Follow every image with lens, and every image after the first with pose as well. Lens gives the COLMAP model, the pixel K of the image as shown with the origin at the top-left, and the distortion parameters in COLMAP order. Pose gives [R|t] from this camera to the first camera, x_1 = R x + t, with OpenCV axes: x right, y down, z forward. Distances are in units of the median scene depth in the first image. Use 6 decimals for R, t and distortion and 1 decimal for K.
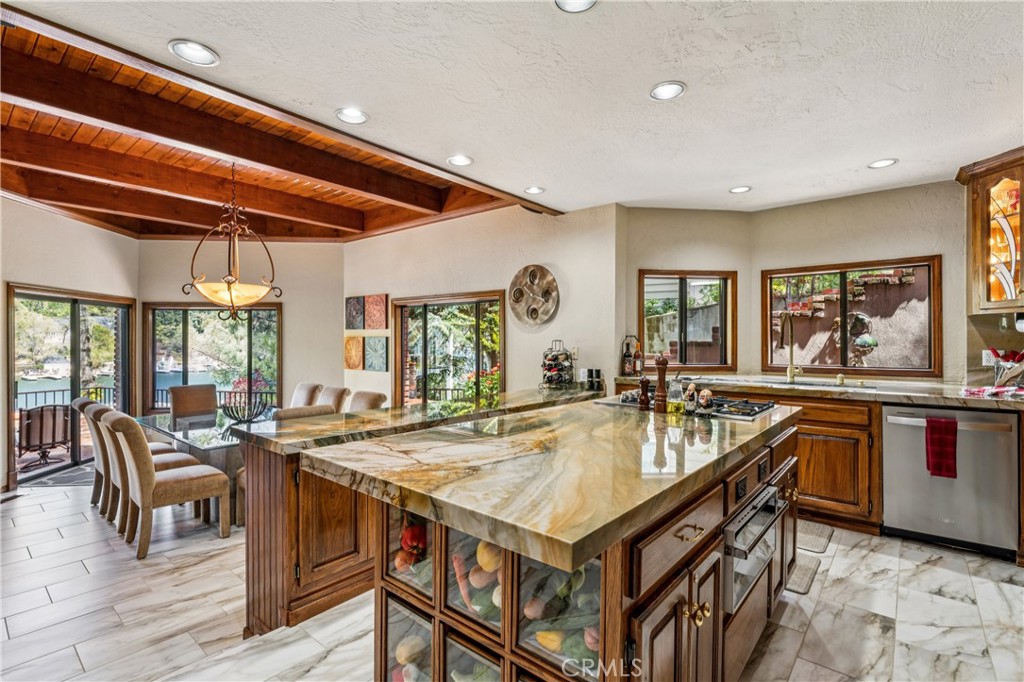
lens RADIAL K [[460.1, 0, 516.2], [0, 460.1, 329.0], [0, 0, 1]] dist [-0.007131, 0.001648]
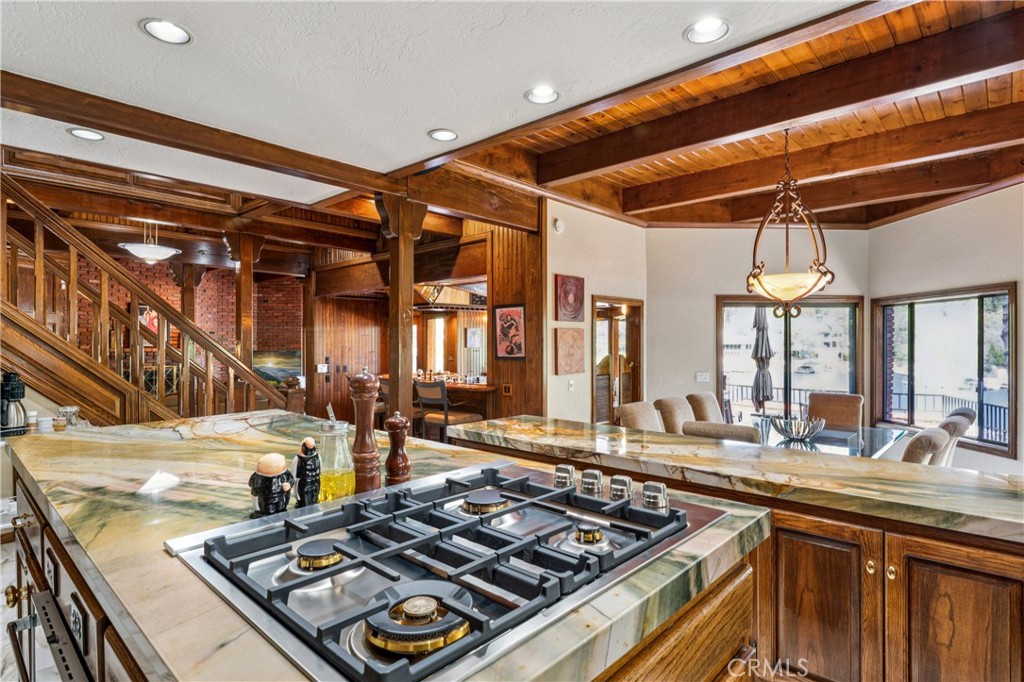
lens RADIAL K [[538.1, 0, 514.0], [0, 538.1, 346.7], [0, 0, 1]] dist [-0.008590, 0.002412]
pose [[-0.050219, 0.006352, -0.998718, 0.332603], [0.025851, 0.999653, 0.005058, 0.012852], [0.998404, -0.025564, -0.050366, 0.454587]]
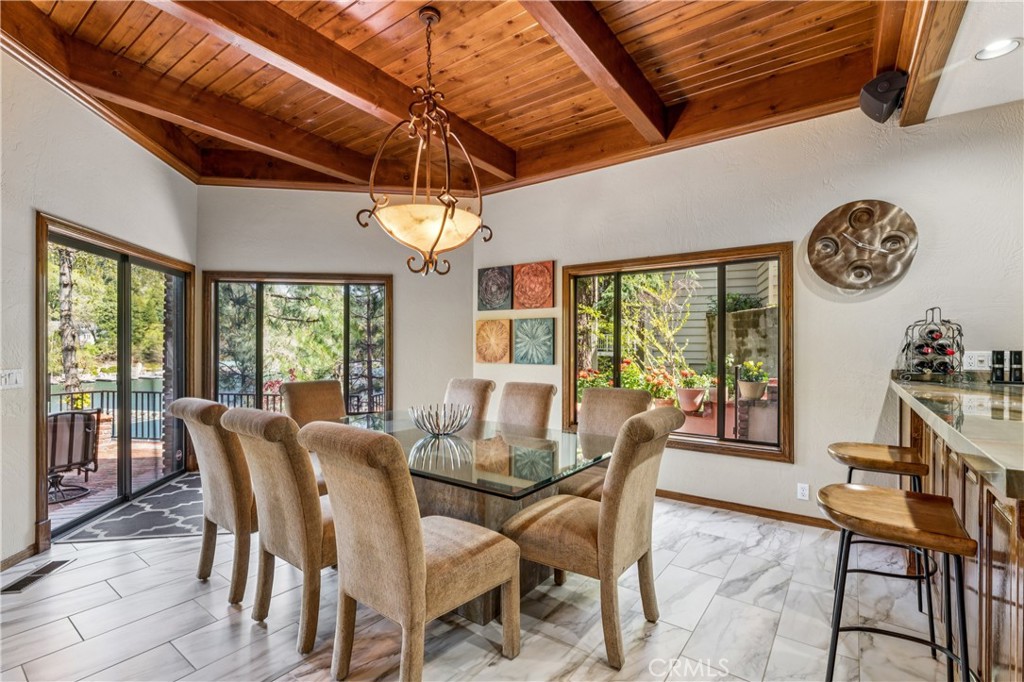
lens RADIAL K [[460.1, 0, 511.3], [0, 460.1, 346.3], [0, 0, 1]] dist [-0.007131, 0.001648]
pose [[0.998427, 0.002068, 0.056024, -0.457724], [-0.003319, 0.999747, 0.022260, 0.054152], [-0.055964, -0.022411, 0.998181, 0.307487]]
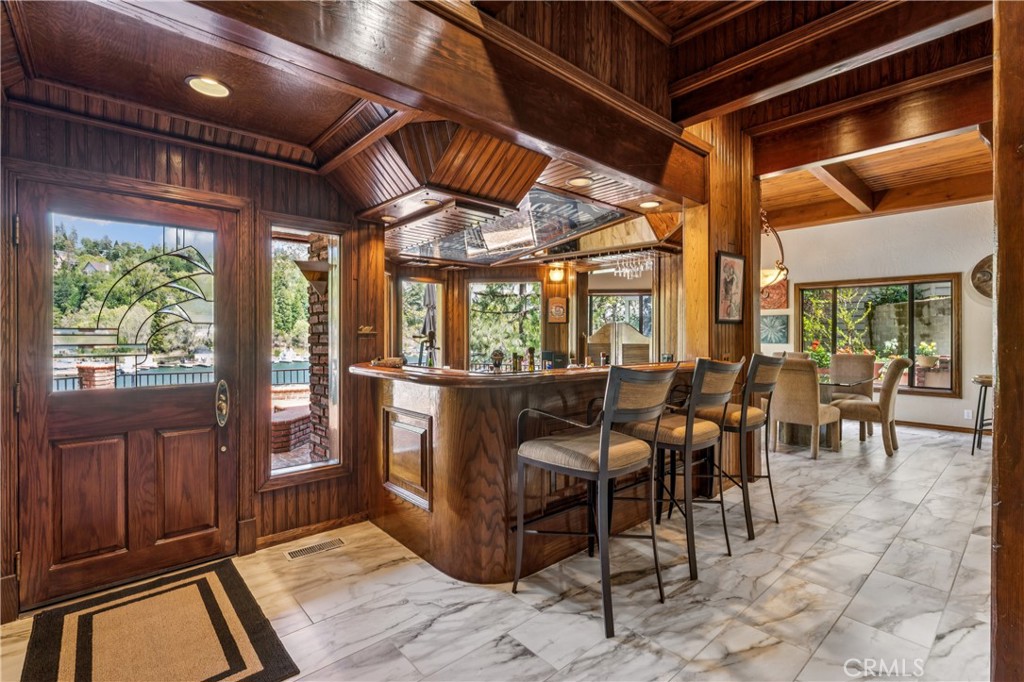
lens RADIAL K [[460.1, 0, 510.6], [0, 460.1, 335.6], [0, 0, 1]] dist [-0.007131, 0.001648]
pose [[0.987299, 0.000518, -0.158869, -0.947375], [0.003739, 0.999642, 0.026498, 0.042178], [0.158826, -0.026756, 0.986944, -0.365088]]
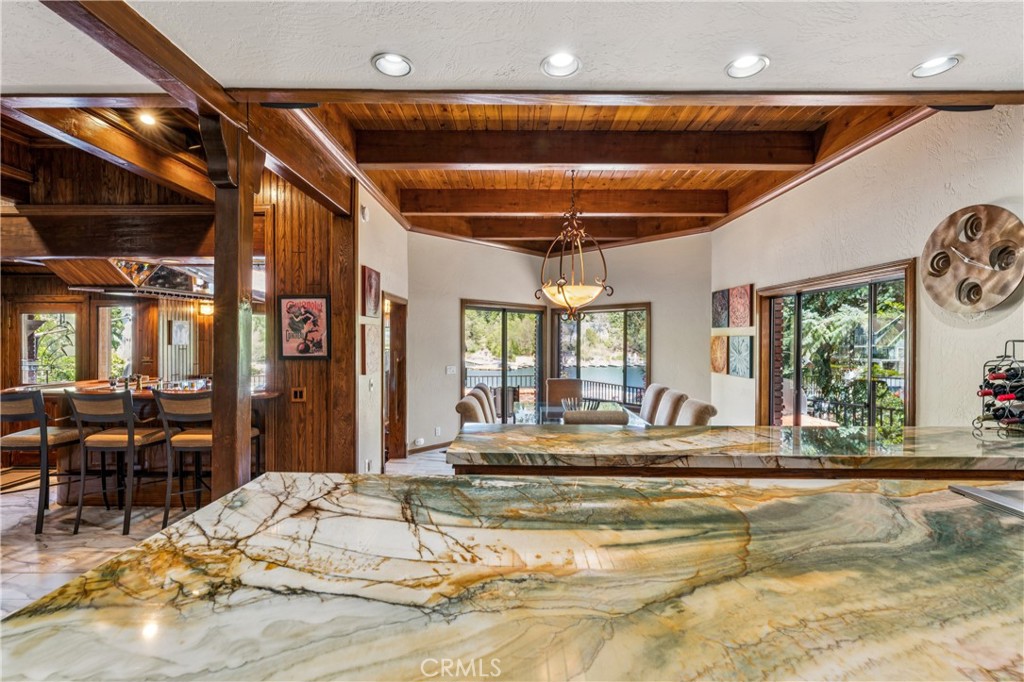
lens RADIAL K [[460.1, 0, 514.6], [0, 460.1, 339.8], [0, 0, 1]] dist [-0.007131, 0.001648]
pose [[0.634784, 0.000966, -0.772689, 0.097477], [0.017198, 0.999734, 0.015378, 0.004707], [0.772498, -0.023050, 0.634599, 0.180048]]
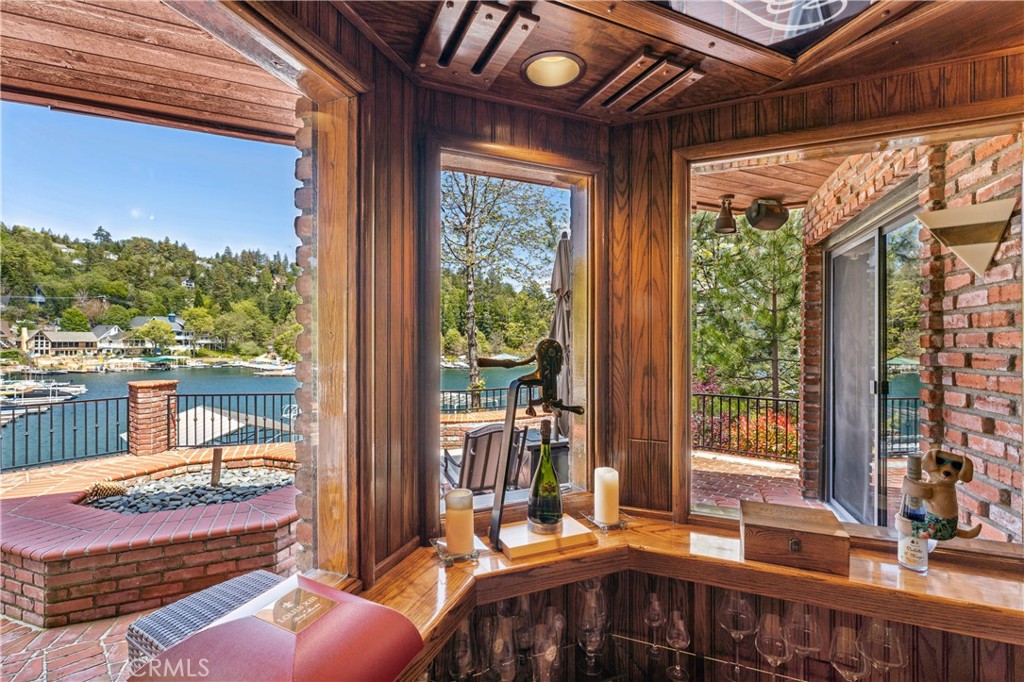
lens RADIAL K [[460.1, 0, 515.3], [0, 460.1, 340.1], [0, 0, 1]] dist [-0.007131, 0.001648]
pose [[0.898624, 0.000686, -0.438719, -1.182366], [0.007663, 0.999822, 0.017261, 0.053012], [0.438652, -0.018873, 0.898459, 0.361206]]
